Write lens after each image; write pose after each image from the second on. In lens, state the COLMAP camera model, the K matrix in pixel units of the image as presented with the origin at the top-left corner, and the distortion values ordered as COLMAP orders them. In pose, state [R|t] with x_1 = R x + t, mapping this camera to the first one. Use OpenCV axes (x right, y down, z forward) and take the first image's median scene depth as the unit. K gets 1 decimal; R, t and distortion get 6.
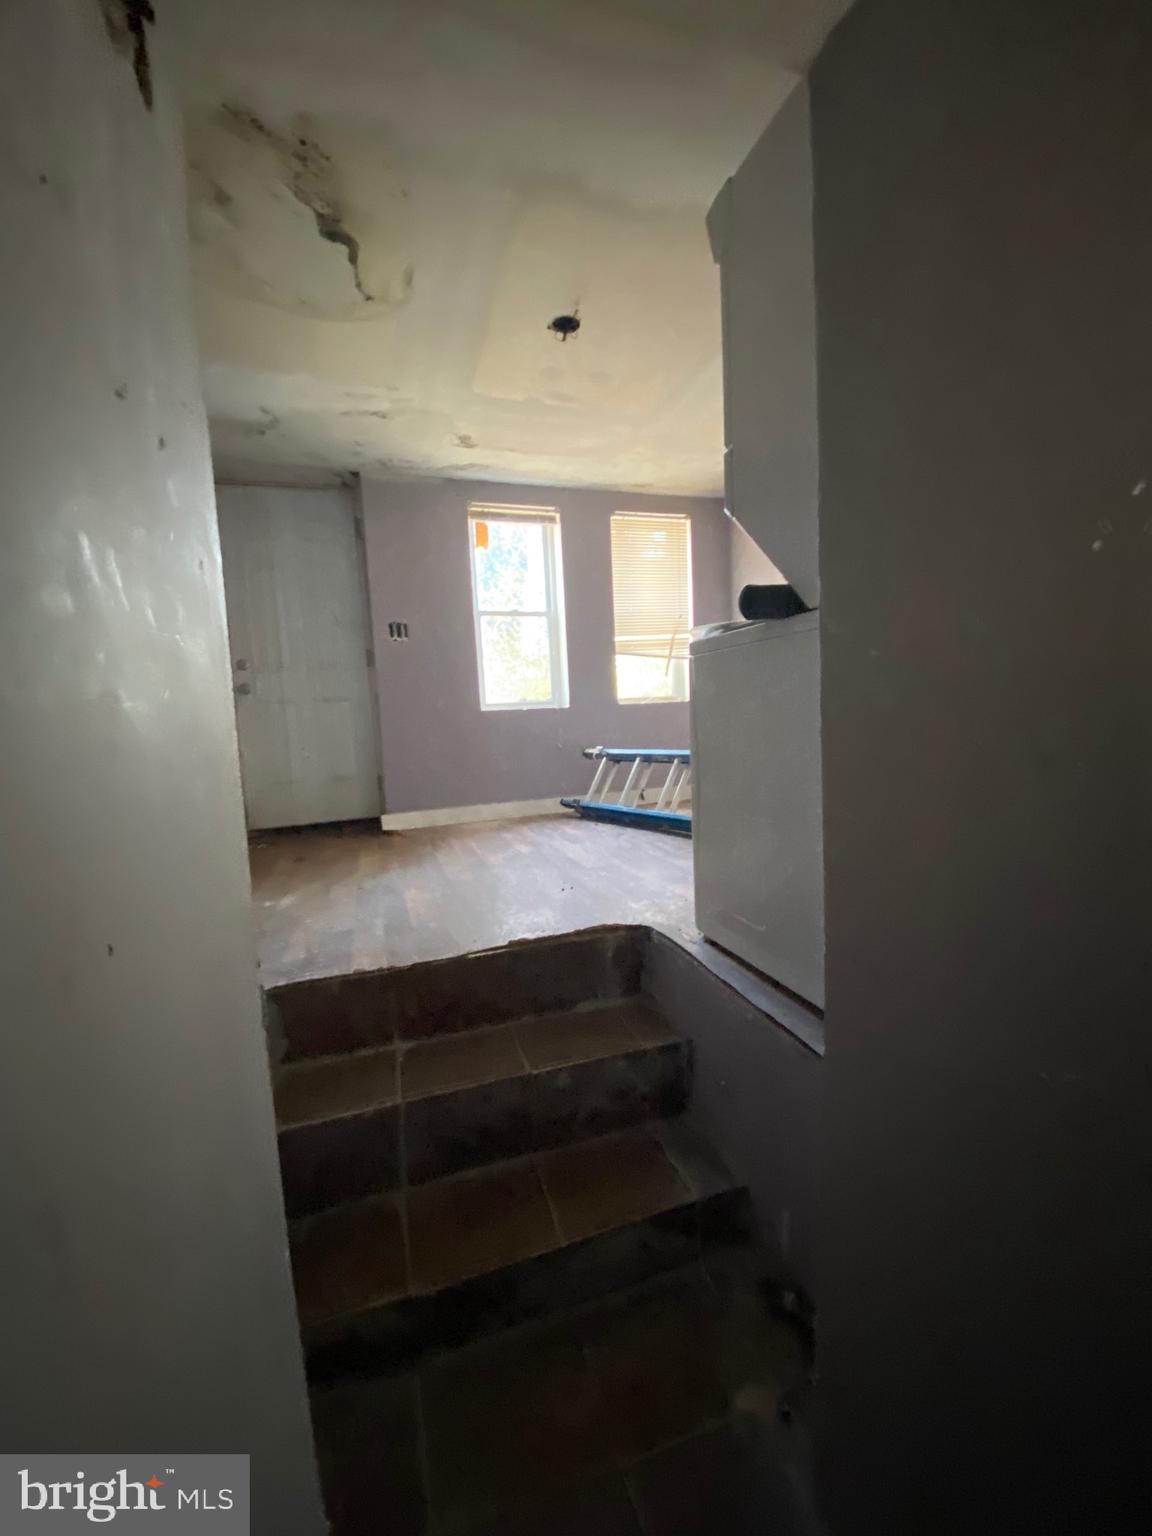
lens RADIAL K [[620.4, 0, 579.1], [0, 620.4, 792.8], [0, 0, 1]] dist [0.000289, -0.013284]
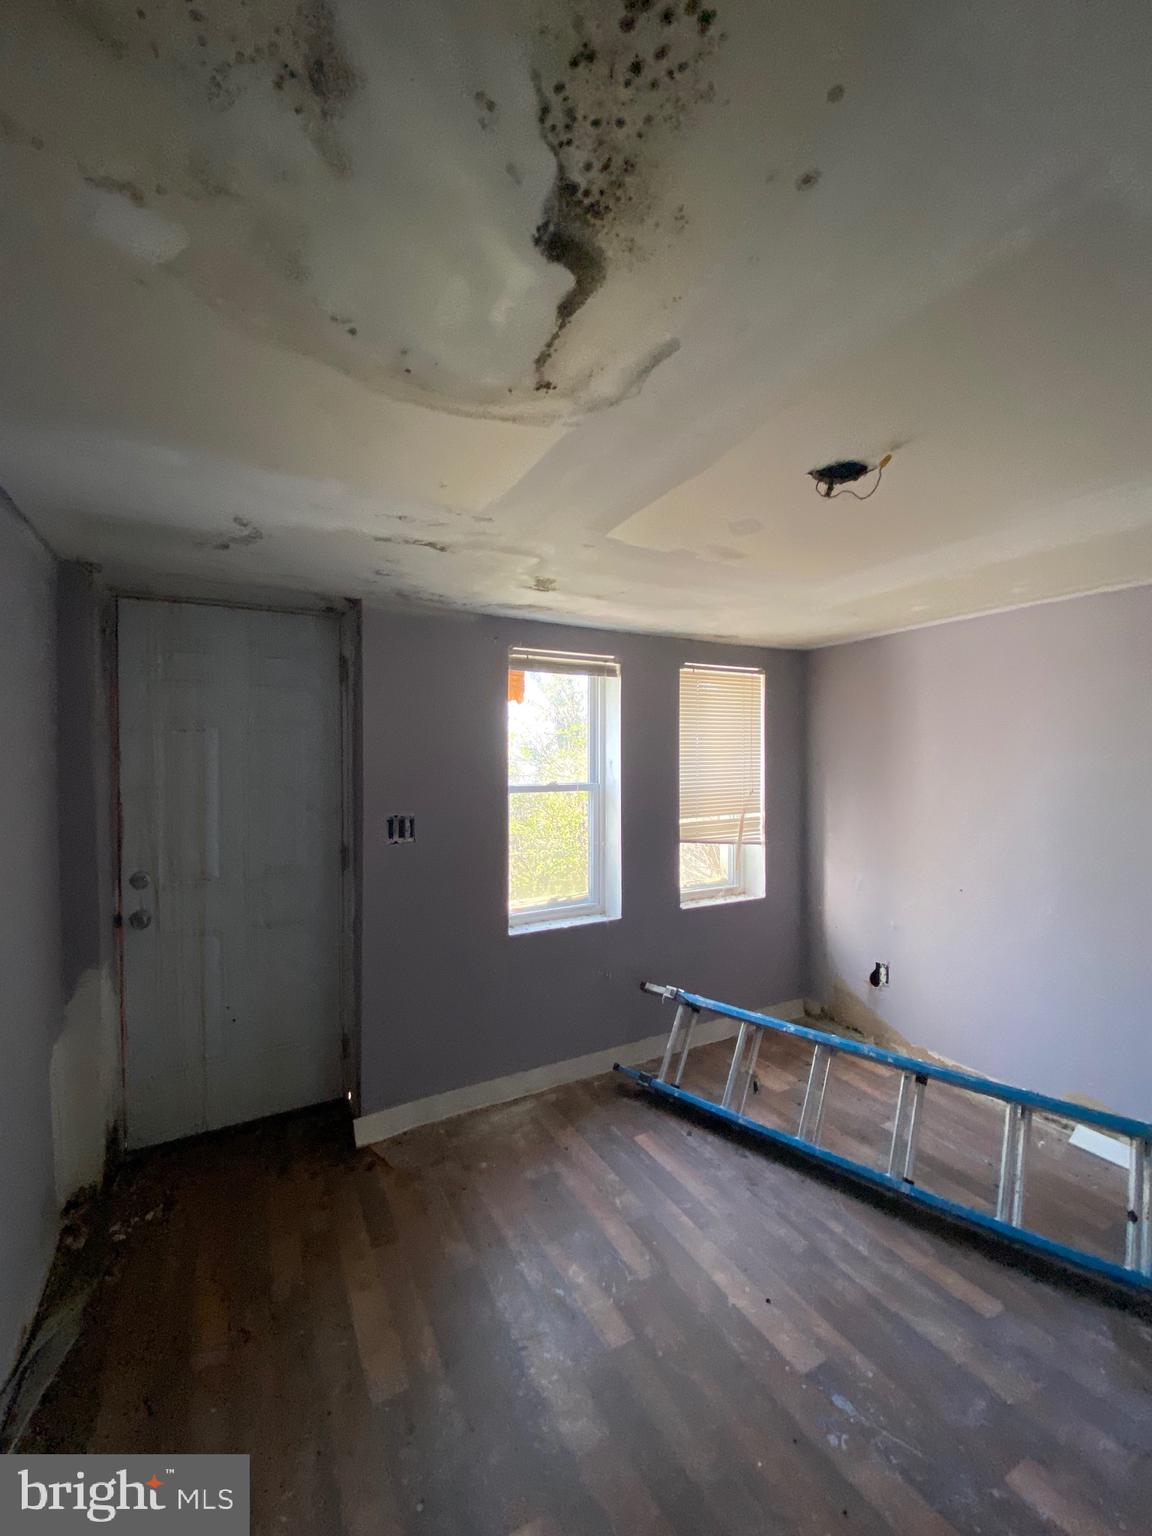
lens RADIAL K [[627.3, 0, 583.0], [0, 627.3, 770.5], [0, 0, 1]] dist [0.008179, -0.016587]
pose [[0.985580, 0.041102, 0.164145, -0.209209], [-0.019700, 0.991326, -0.129942, -0.236322], [-0.168062, 0.124835, 0.977840, 0.295367]]
